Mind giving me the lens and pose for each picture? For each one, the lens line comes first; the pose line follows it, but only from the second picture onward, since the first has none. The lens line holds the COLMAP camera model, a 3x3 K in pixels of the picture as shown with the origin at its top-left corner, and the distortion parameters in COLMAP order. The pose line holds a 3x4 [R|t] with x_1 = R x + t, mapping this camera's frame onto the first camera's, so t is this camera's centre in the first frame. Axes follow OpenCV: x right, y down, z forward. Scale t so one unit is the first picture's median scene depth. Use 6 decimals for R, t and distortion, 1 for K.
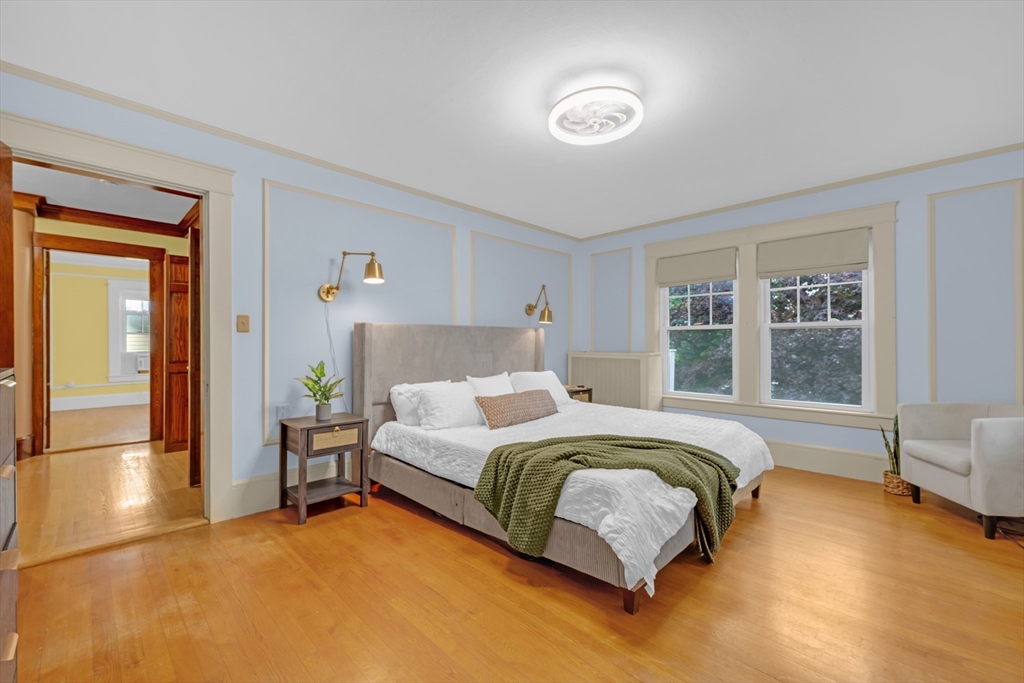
lens RADIAL K [[414.8, 0, 508.7], [0, 414.8, 339.1], [0, 0, 1]] dist [-0.003198, -0.000126]
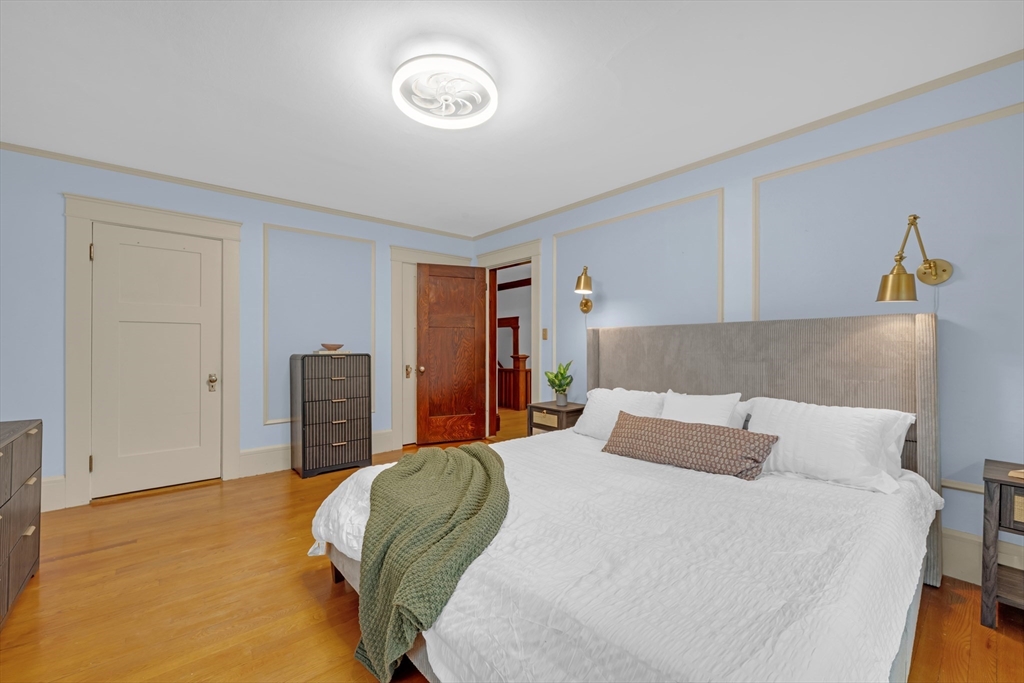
lens RADIAL K [[414.8, 0, 508.0], [0, 414.8, 348.4], [0, 0, 1]] dist [-0.003198, -0.000126]
pose [[-0.074089, -0.009763, -0.997204, 0.628016], [-0.009860, 0.999910, -0.009057, 0.021695], [0.997203, 0.009162, -0.074178, 0.685757]]
